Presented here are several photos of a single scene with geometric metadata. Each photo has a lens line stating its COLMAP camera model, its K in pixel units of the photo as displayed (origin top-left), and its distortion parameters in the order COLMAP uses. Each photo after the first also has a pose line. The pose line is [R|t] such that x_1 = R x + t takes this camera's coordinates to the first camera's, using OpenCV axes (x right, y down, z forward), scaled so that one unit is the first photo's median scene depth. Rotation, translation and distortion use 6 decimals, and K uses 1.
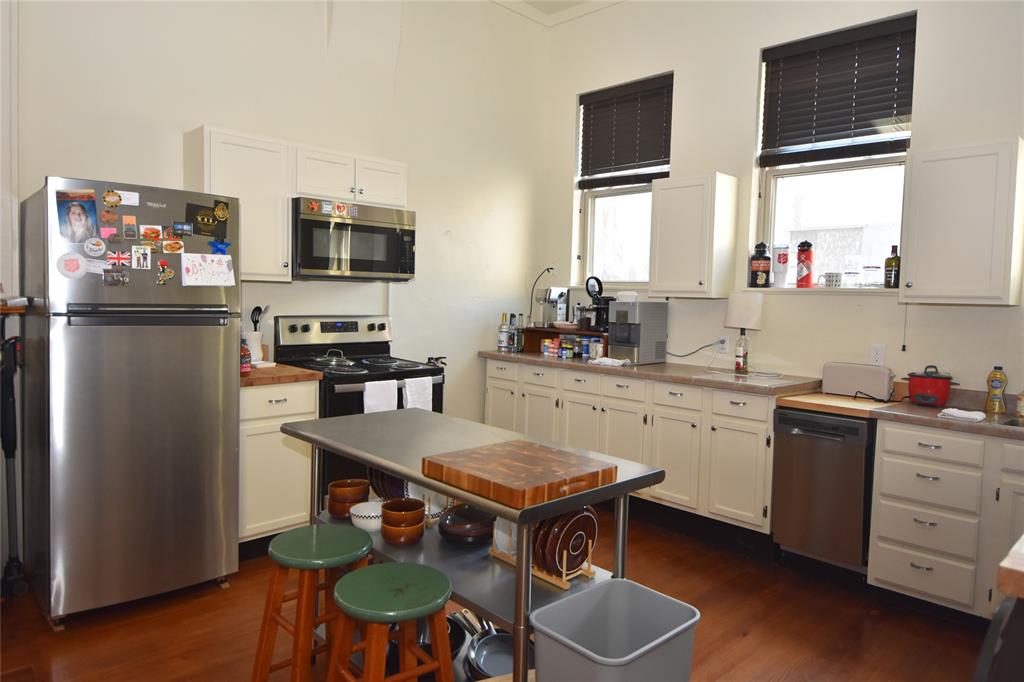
lens RADIAL K [[672.4, 0, 513.7], [0, 672.4, 331.9], [0, 0, 1]] dist [0.051164, -0.002858]
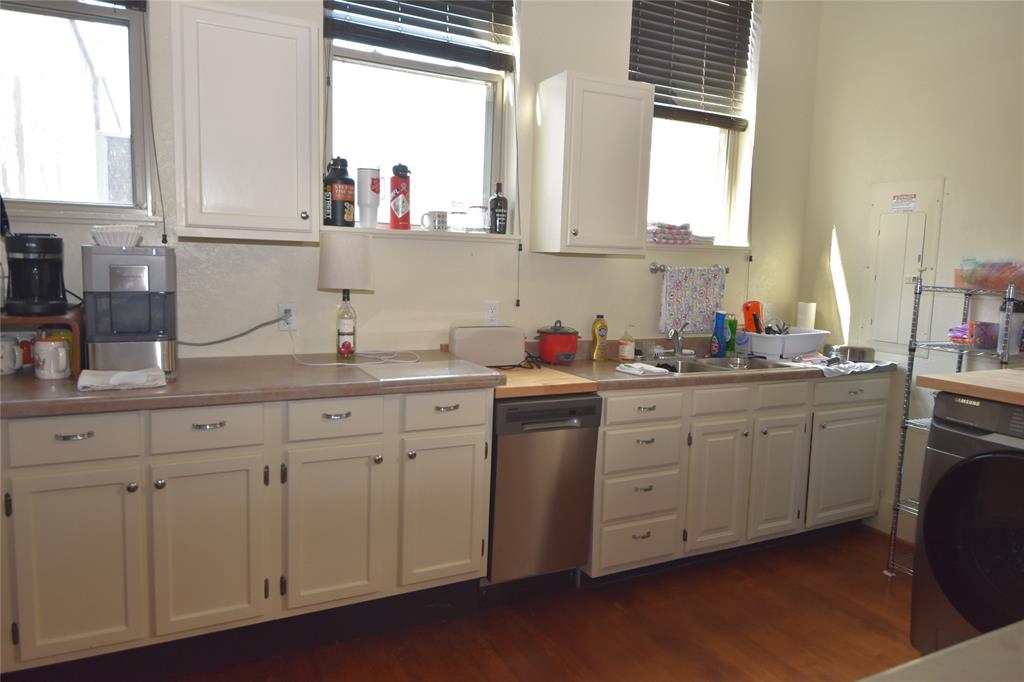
lens RADIAL K [[672.4, 0, 513.7], [0, 672.4, 331.9], [0, 0, 1]] dist [0.051164, -0.002858]
pose [[0.310971, -0.122123, 0.942541, -0.229908], [0.028616, 0.992464, 0.119150, -0.038894], [-0.949988, -0.010081, 0.312122, 0.663902]]
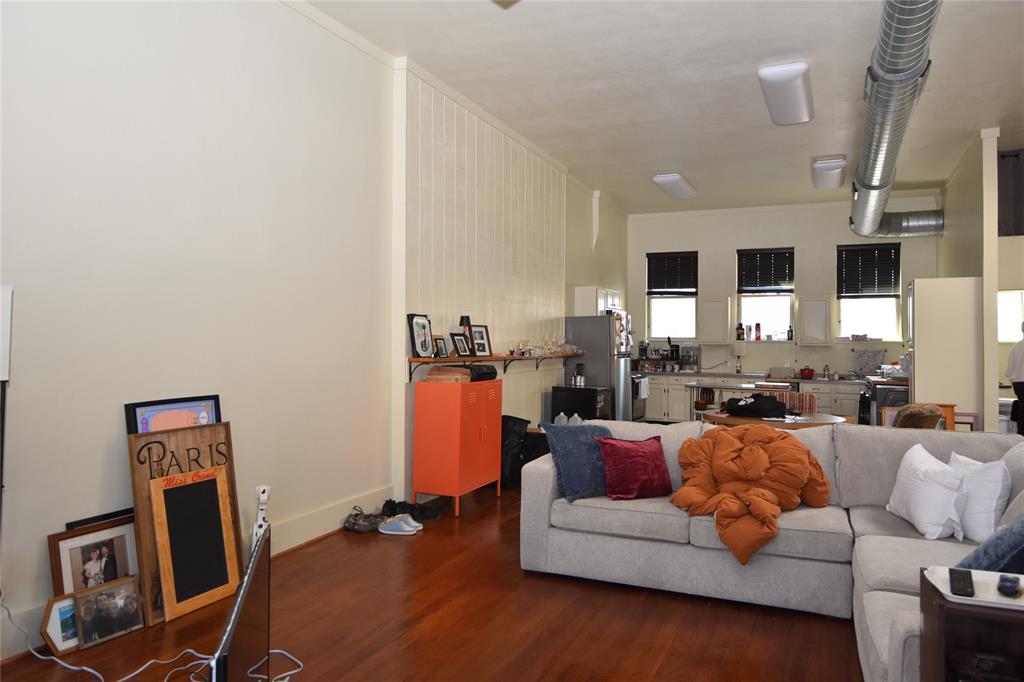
lens RADIAL K [[707.2, 0, 504.3], [0, 707.2, 336.0], [0, 0, 1]] dist [0.061142, -0.059394]
pose [[0.920047, -0.009204, 0.391701, -1.594402], [0.035321, 0.997602, -0.059523, 0.049507], [-0.390213, 0.068599, 0.918165, -1.186560]]
